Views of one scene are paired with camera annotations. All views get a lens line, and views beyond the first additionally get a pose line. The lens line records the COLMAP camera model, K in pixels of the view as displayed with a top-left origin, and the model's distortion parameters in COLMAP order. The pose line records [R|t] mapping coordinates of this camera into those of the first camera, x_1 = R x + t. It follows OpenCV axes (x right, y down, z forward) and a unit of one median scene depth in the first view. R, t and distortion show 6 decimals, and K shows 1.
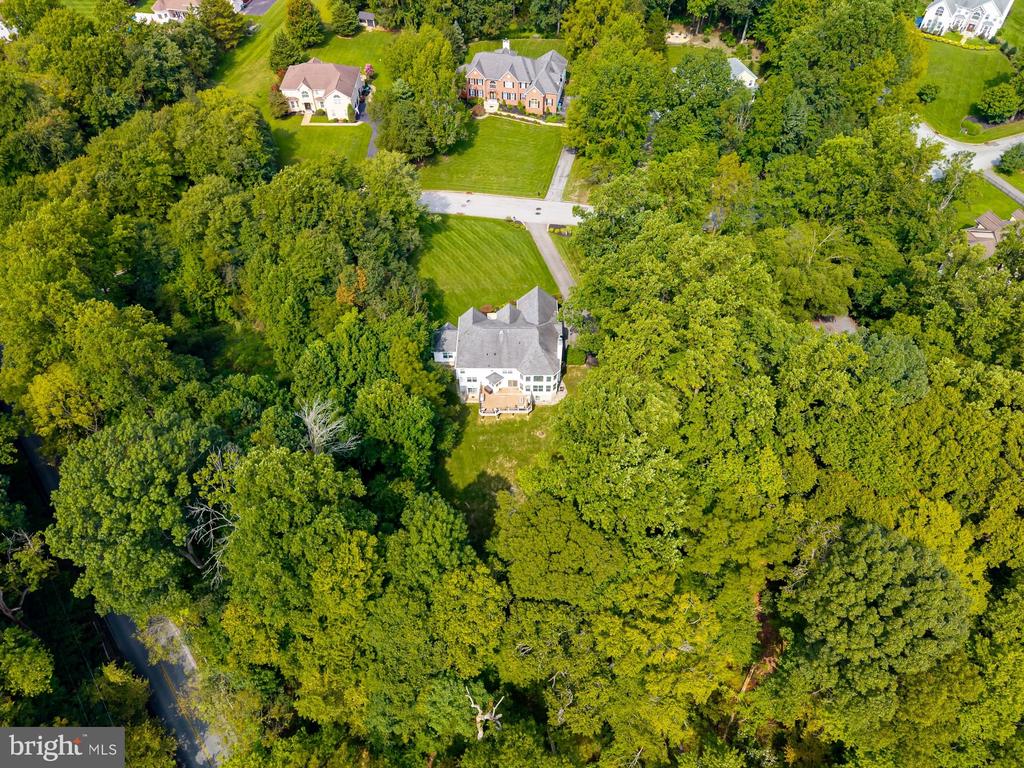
lens RADIAL K [[710.4, 0, 525.2], [0, 710.4, 388.7], [0, 0, 1]] dist [0.003974, 0.000546]
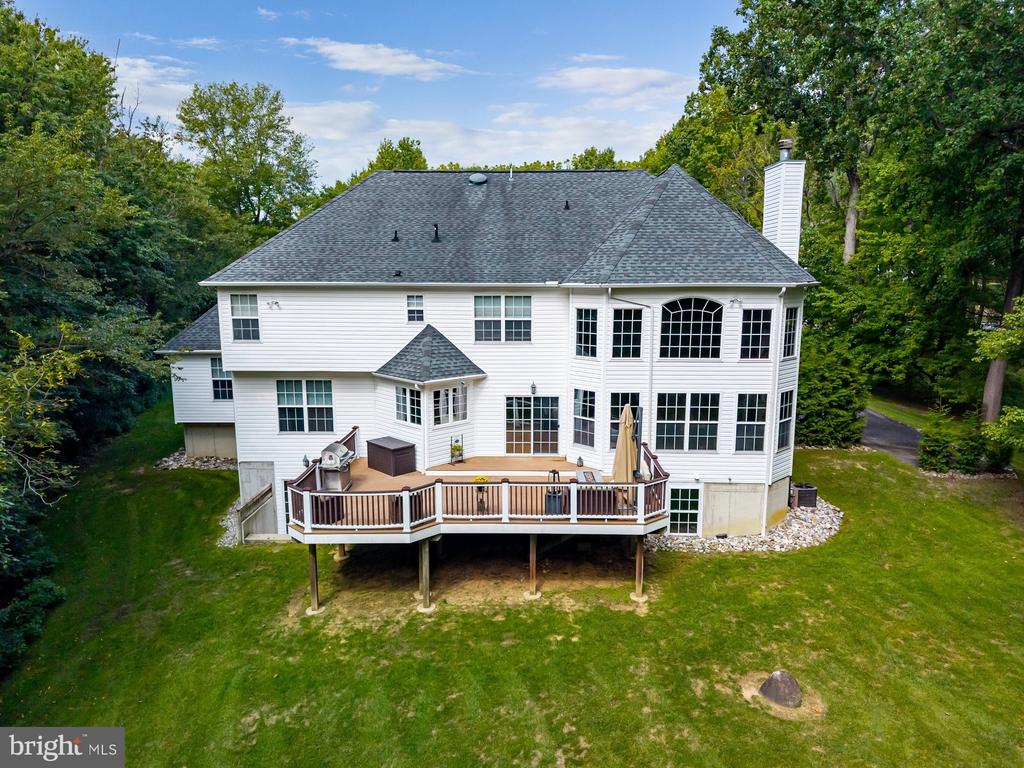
lens RADIAL K [[710.4, 0, 525.2], [0, 710.4, 388.7], [0, 0, 1]] dist [0.003974, 0.000546]
pose [[0.999853, -0.003563, -0.016761, -0.016702], [-0.008204, 0.759219, -0.650784, 0.101144], [0.015044, 0.650826, 0.759078, 0.875964]]
